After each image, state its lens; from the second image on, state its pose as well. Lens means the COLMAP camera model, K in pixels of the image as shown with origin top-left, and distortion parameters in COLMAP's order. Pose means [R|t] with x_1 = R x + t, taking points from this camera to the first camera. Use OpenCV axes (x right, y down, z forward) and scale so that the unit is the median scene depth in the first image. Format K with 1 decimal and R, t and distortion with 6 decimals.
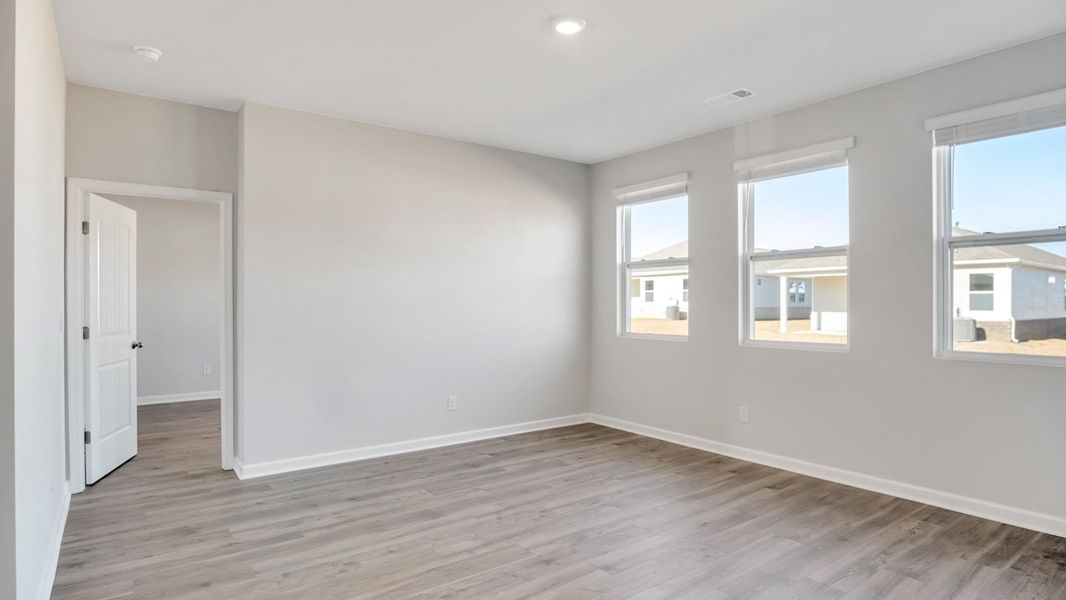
lens RADIAL K [[571.7, 0, 548.0], [0, 571.7, 304.5], [0, 0, 1]] dist [-0.020390, -0.000356]
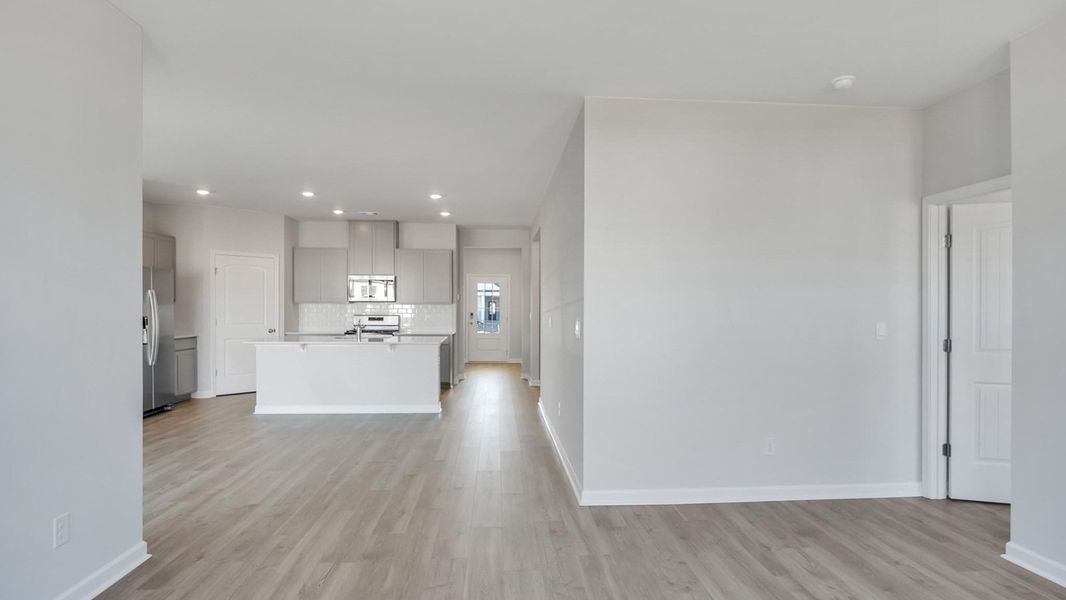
lens RADIAL K [[571.7, 0, 548.0], [0, 571.7, 304.5], [0, 0, 1]] dist [-0.020390, -0.000356]
pose [[-0.534619, -0.011875, -0.845009, 0.551357], [-0.011176, 0.999913, -0.006981, -0.014169], [0.845019, 0.005712, -0.534706, 1.217012]]
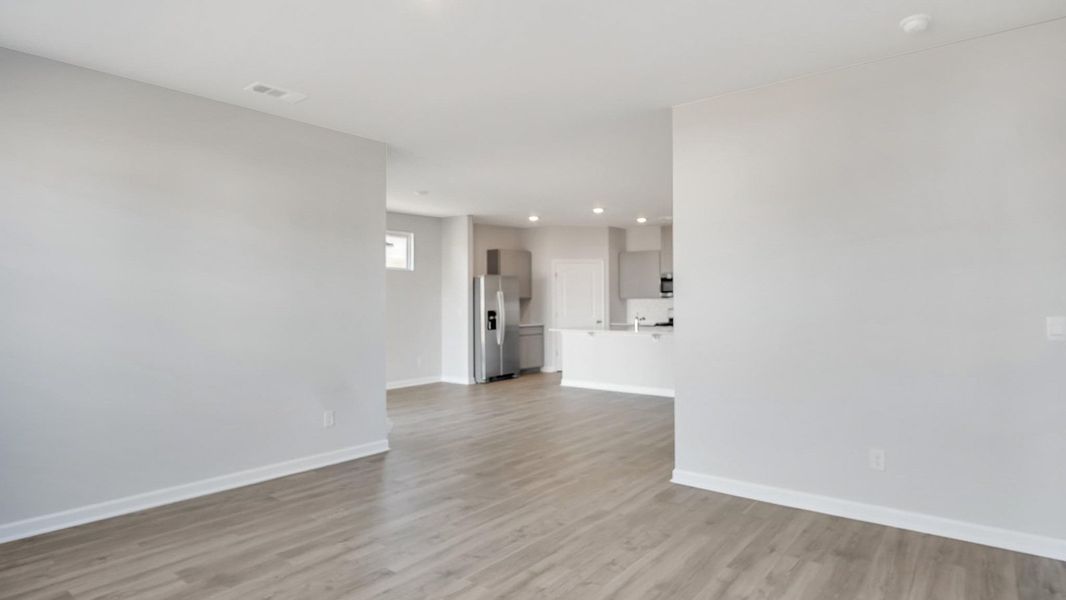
lens RADIAL K [[571.7, 0, 548.0], [0, 571.7, 304.5], [0, 0, 1]] dist [-0.020390, -0.000356]
pose [[-0.967238, 0.005953, -0.253802, 0.075962], [0.004464, 0.999969, 0.006444, -0.018027], [0.253833, 0.005100, -0.967235, 1.864723]]
